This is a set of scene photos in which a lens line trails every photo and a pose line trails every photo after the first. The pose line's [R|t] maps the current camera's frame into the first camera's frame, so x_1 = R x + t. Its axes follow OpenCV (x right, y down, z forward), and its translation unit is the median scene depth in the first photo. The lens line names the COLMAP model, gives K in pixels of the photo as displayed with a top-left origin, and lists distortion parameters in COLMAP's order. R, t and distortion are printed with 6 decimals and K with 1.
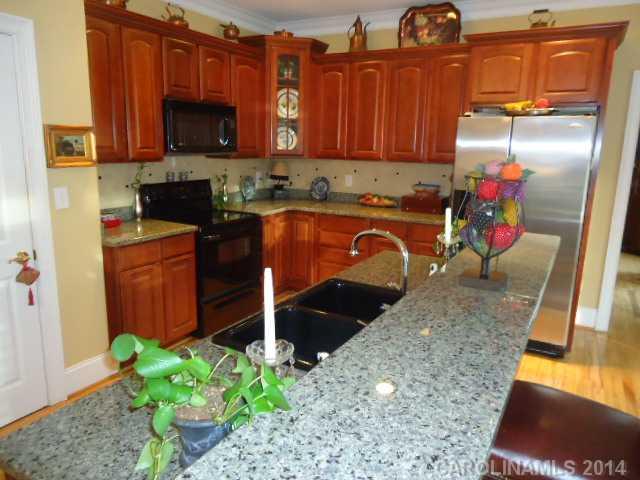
lens RADIAL K [[481.8, 0, 320.0], [0, 481.8, 240.0], [0, 0, 1]] dist [-0.002595, -0.007818]
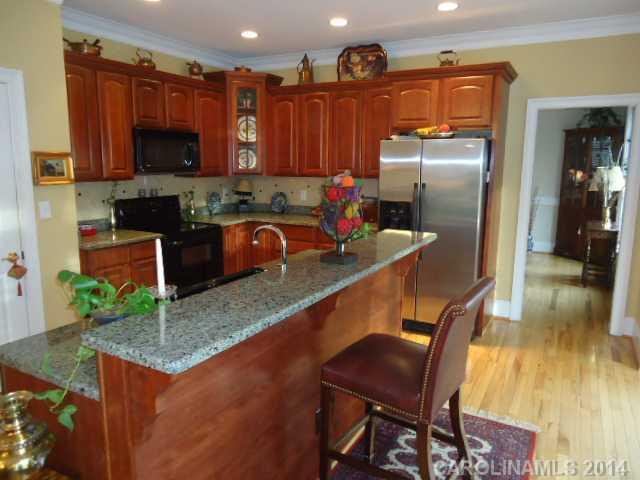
lens RADIAL K [[483.1, 0, 320.0], [0, 483.1, 240.0], [0, 0, 1]] dist [-0.000972, 0.001746]
pose [[0.999843, -0.014077, 0.010740, 0.113054], [0.014469, 0.999199, -0.037312, 0.033897], [-0.010206, 0.037462, 0.999246, -0.179805]]
